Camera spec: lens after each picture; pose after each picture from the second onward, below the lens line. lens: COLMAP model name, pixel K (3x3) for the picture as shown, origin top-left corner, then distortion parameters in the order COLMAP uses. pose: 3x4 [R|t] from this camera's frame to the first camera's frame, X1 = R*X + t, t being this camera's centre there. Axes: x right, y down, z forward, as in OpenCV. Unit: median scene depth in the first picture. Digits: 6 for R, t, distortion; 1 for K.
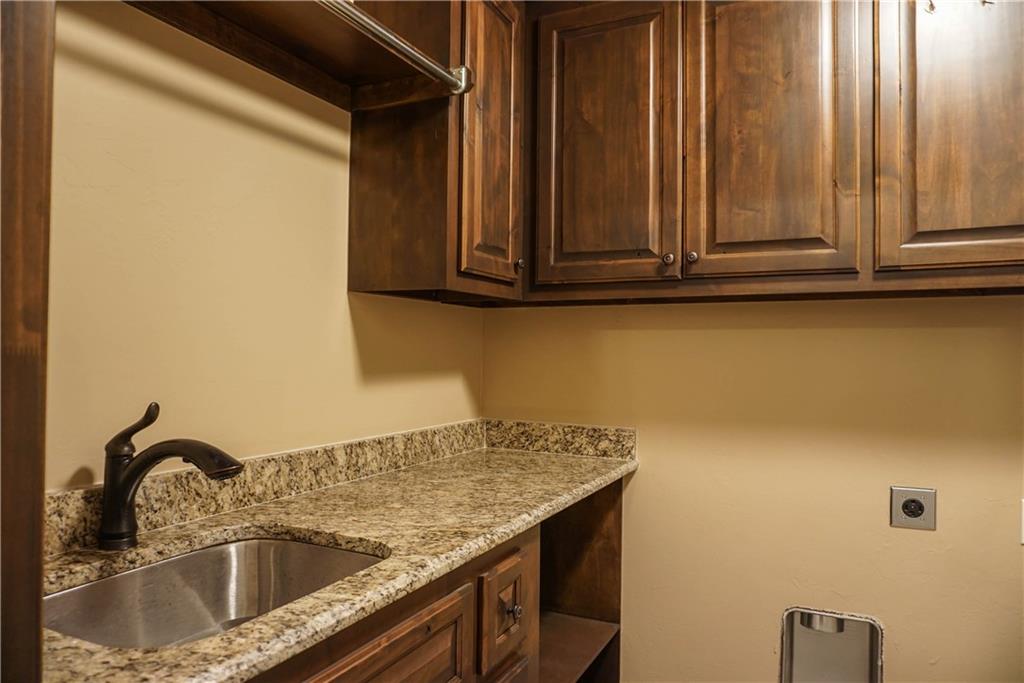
lens RADIAL K [[690.6, 0, 510.8], [0, 690.6, 340.0], [0, 0, 1]] dist [-0.043116, 0.033700]
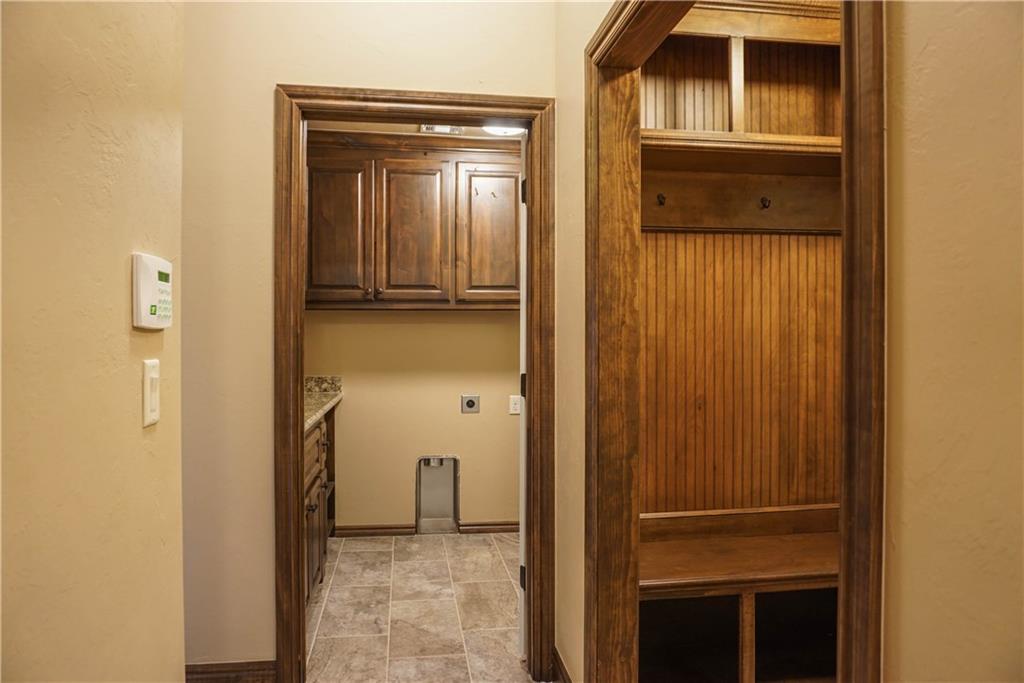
lens RADIAL K [[690.6, 0, 512.2], [0, 690.6, 340.4], [0, 0, 1]] dist [-0.043116, 0.033700]
pose [[0.835889, -0.007912, 0.548841, -0.562062], [-0.002704, 0.999825, 0.018532, -0.006504], [-0.548891, -0.016974, 0.835721, -1.007382]]
